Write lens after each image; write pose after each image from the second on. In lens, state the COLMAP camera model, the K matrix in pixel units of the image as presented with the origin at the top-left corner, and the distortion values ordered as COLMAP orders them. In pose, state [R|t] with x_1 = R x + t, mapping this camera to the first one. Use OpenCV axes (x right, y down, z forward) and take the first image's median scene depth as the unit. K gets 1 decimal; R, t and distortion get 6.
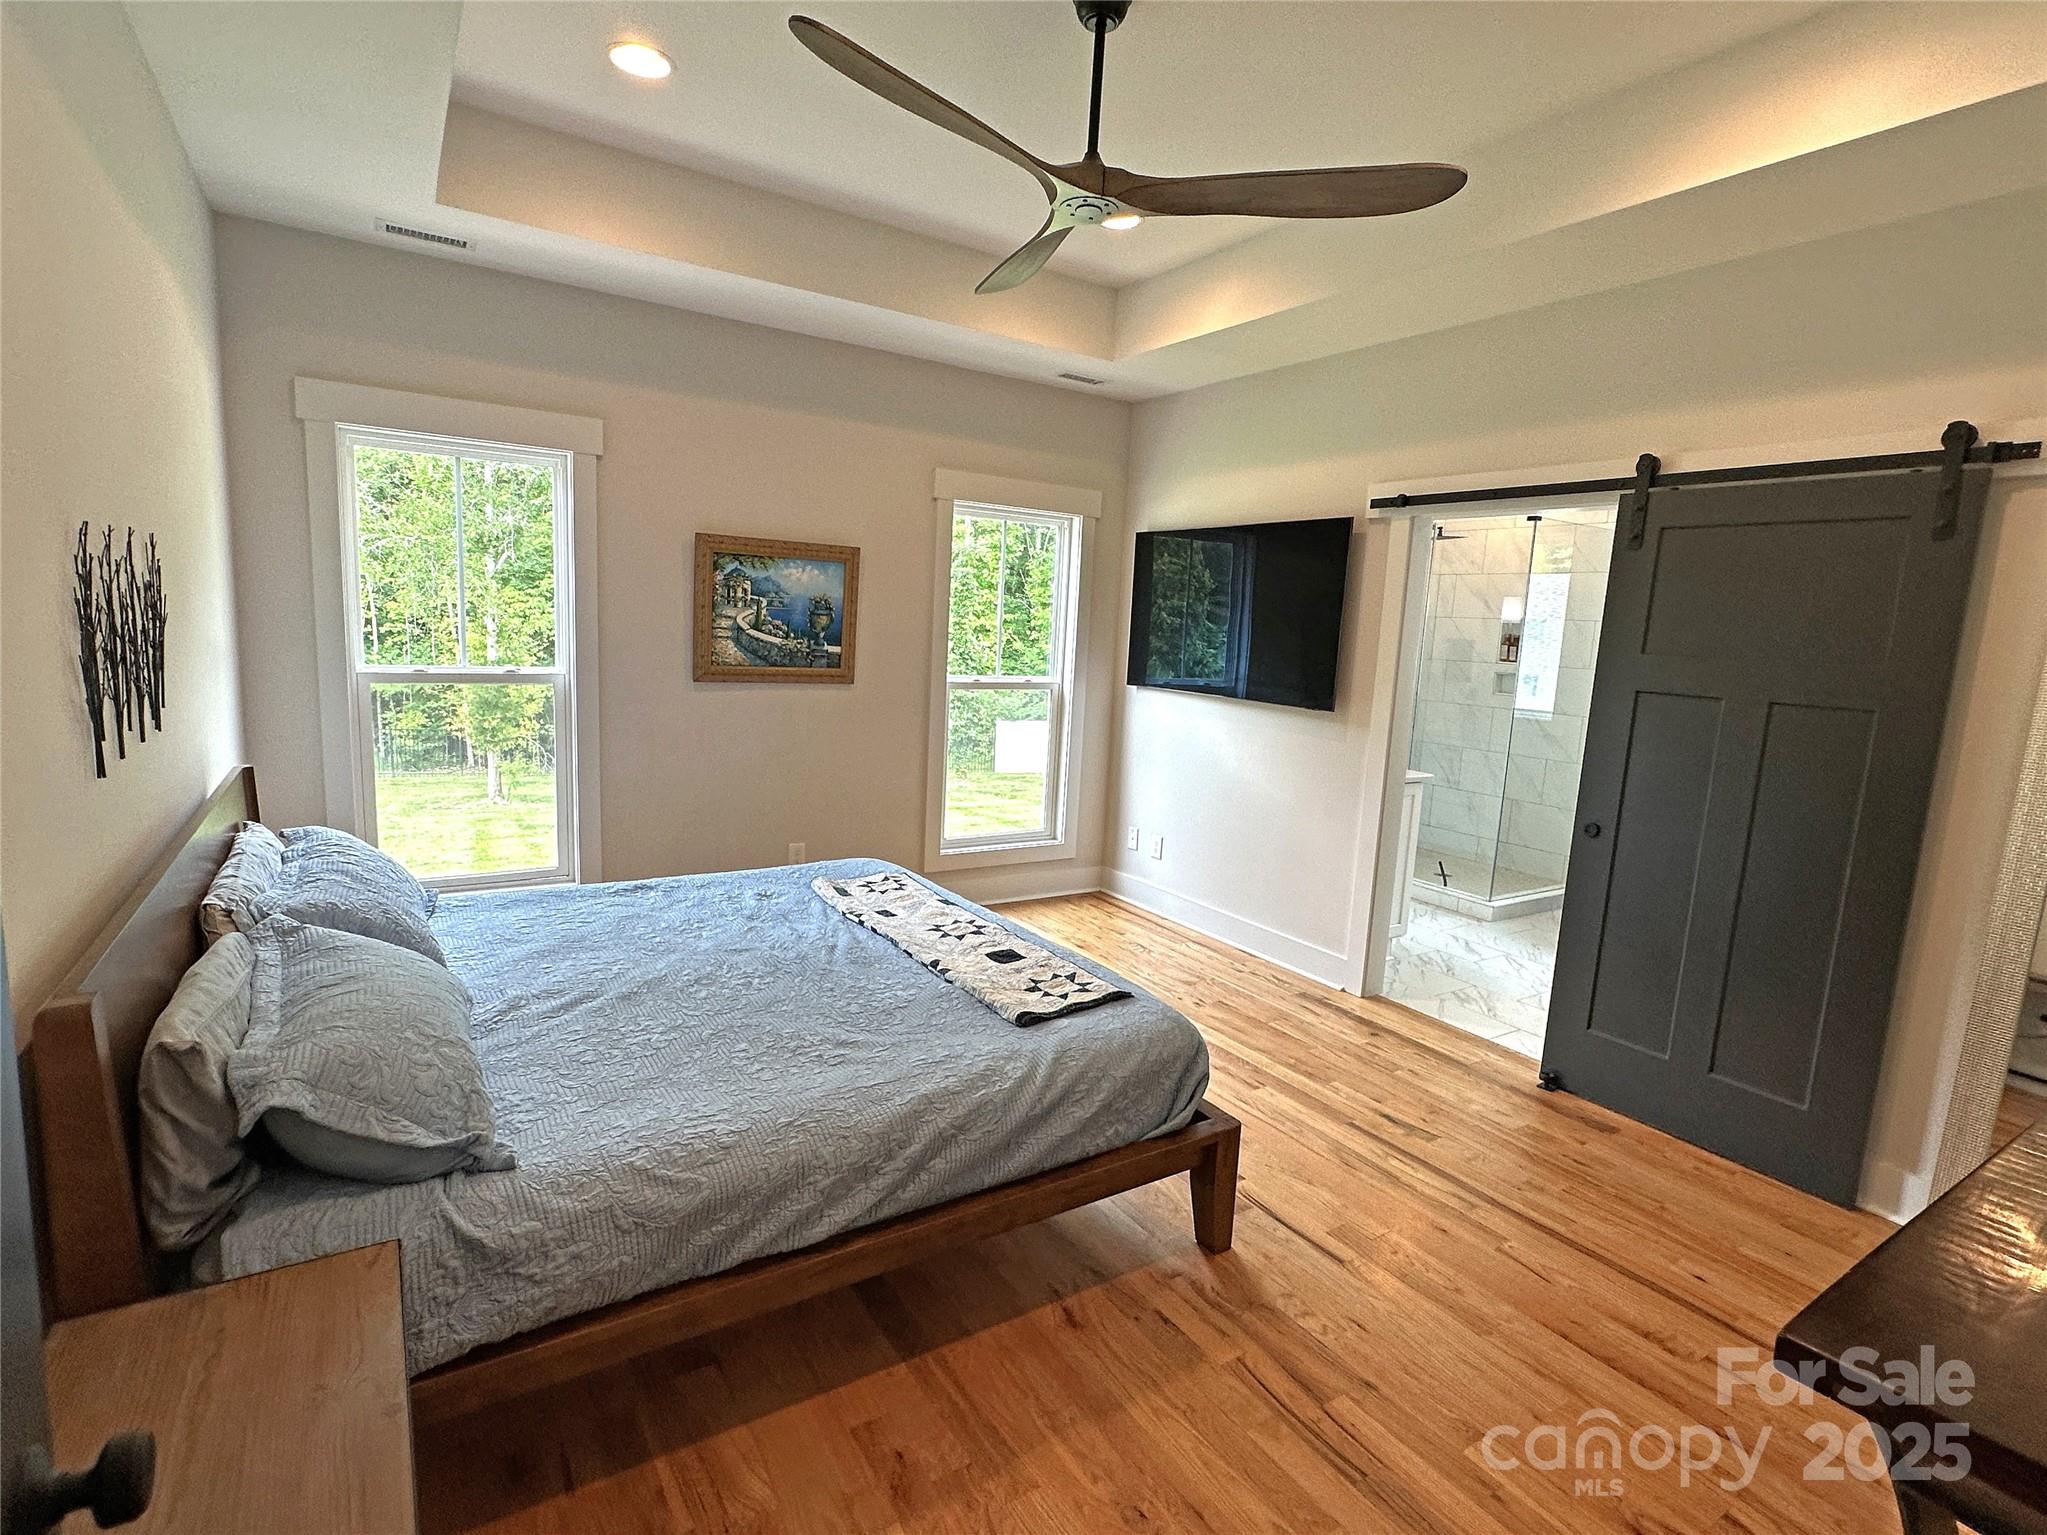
lens RADIAL K [[992.3, 0, 1011.7], [0, 992.3, 765.1], [0, 0, 1]] dist [-0.003889, -0.001641]
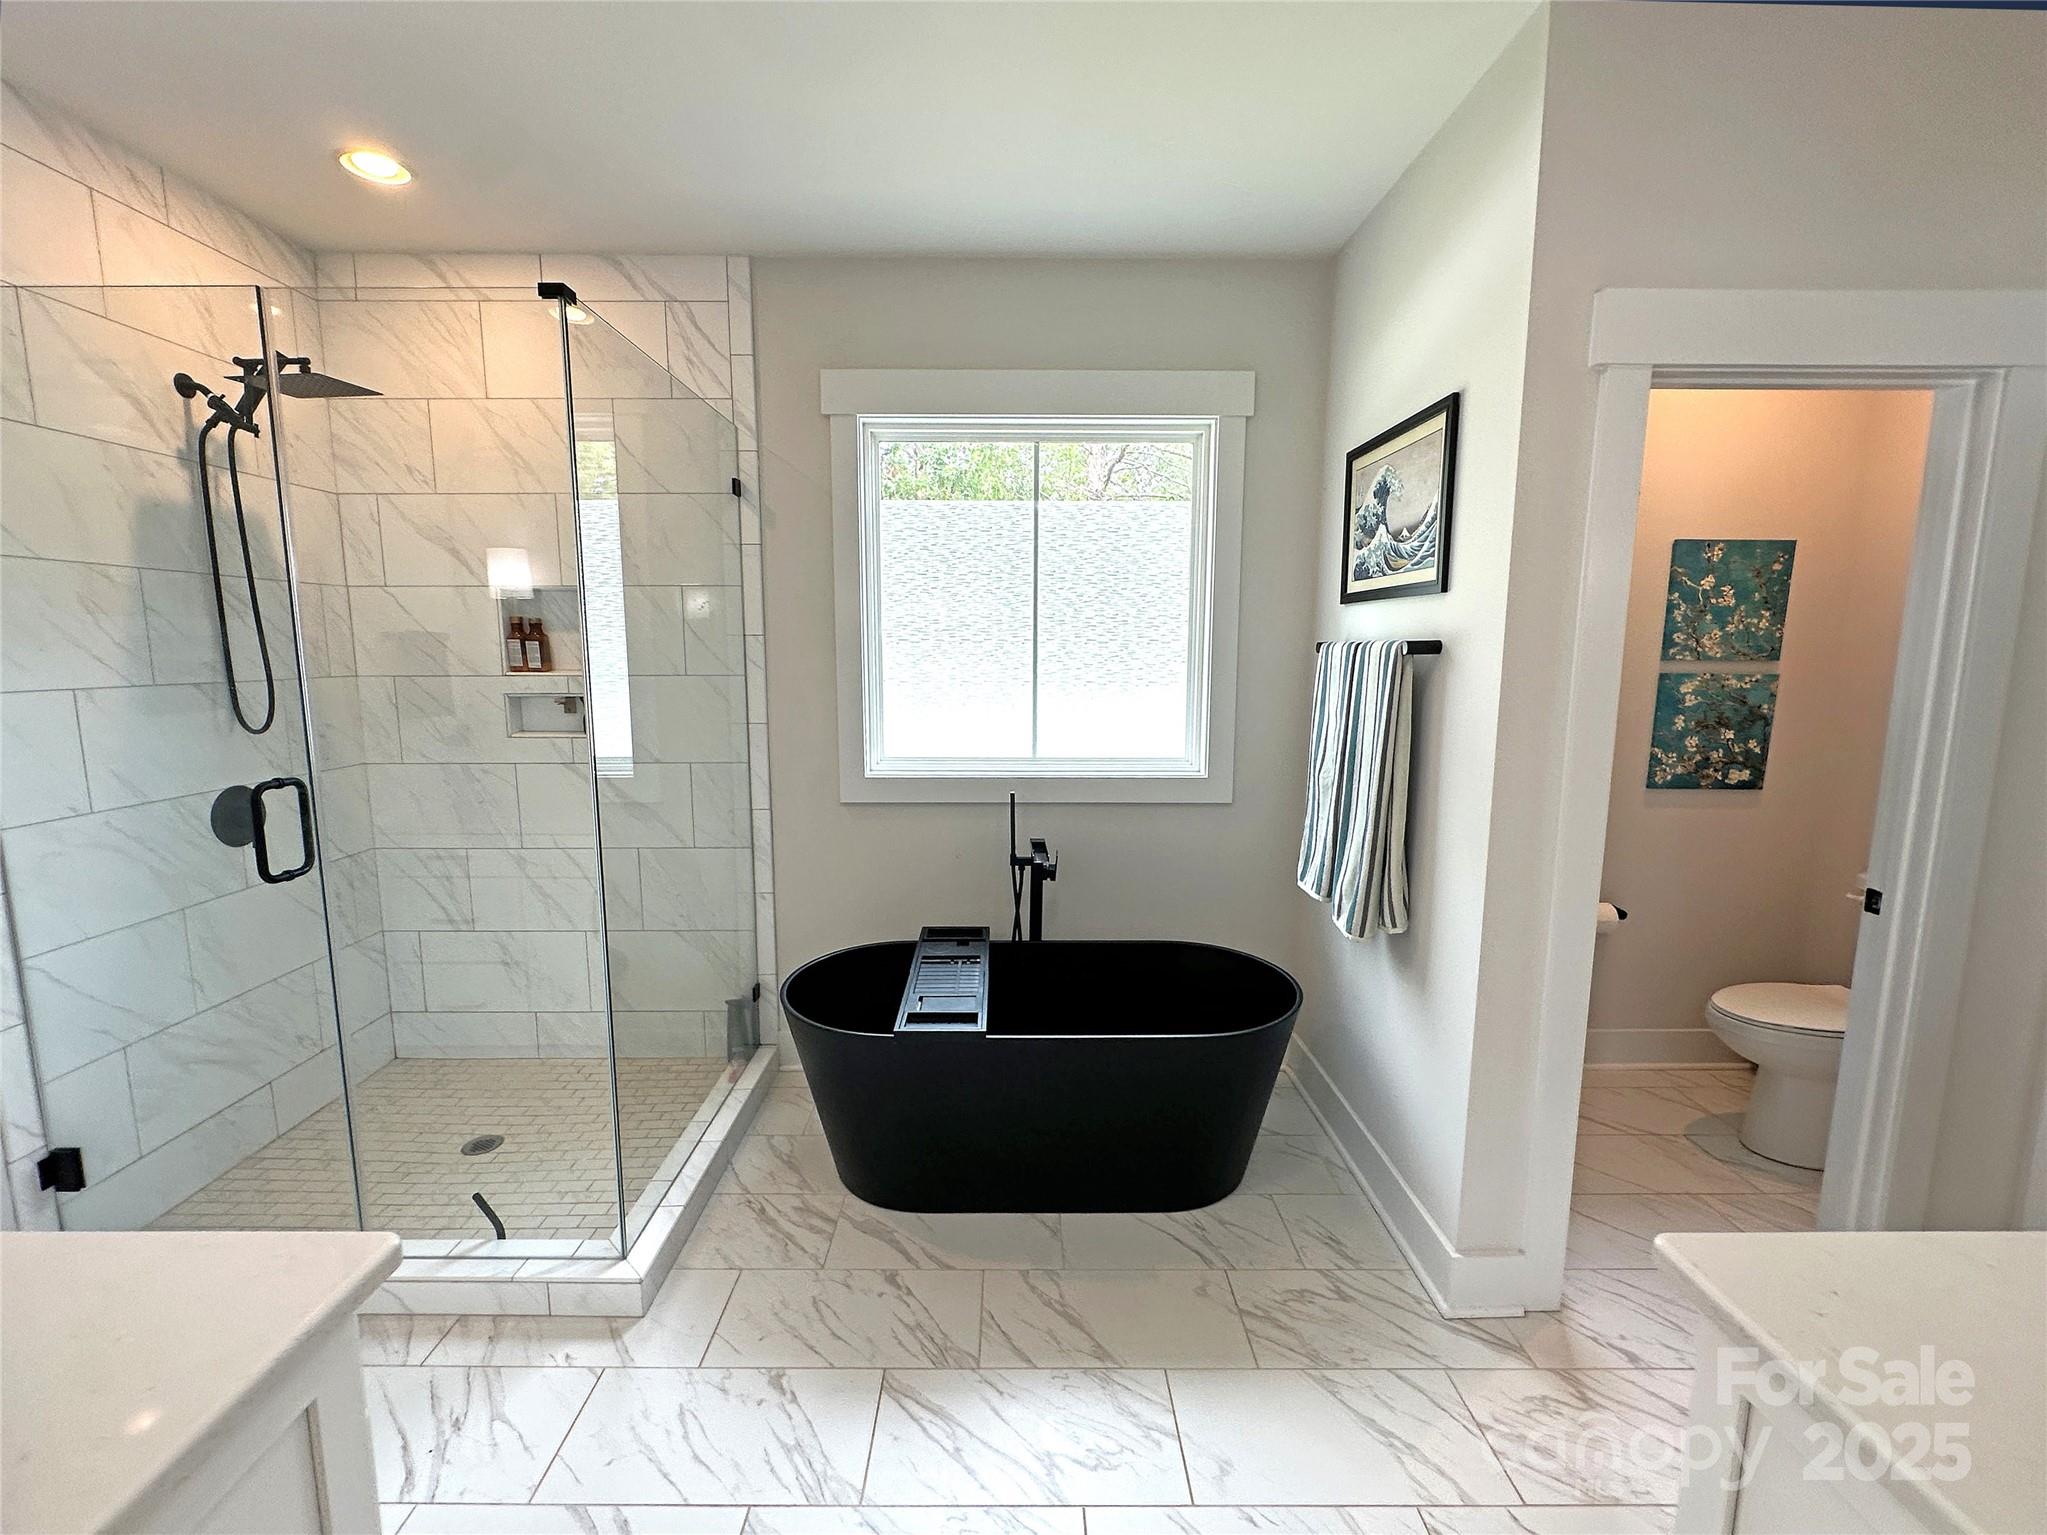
lens RADIAL K [[897.1, 0, 1027.8], [0, 897.1, 780.2], [0, 0, 1]] dist [0.002654, 0.000129]
pose [[0.529135, -0.169484, 0.831439, 0.382056], [0.143204, 0.983631, 0.109372, -0.099262], [-0.836366, 0.061194, 0.544744, 0.840595]]
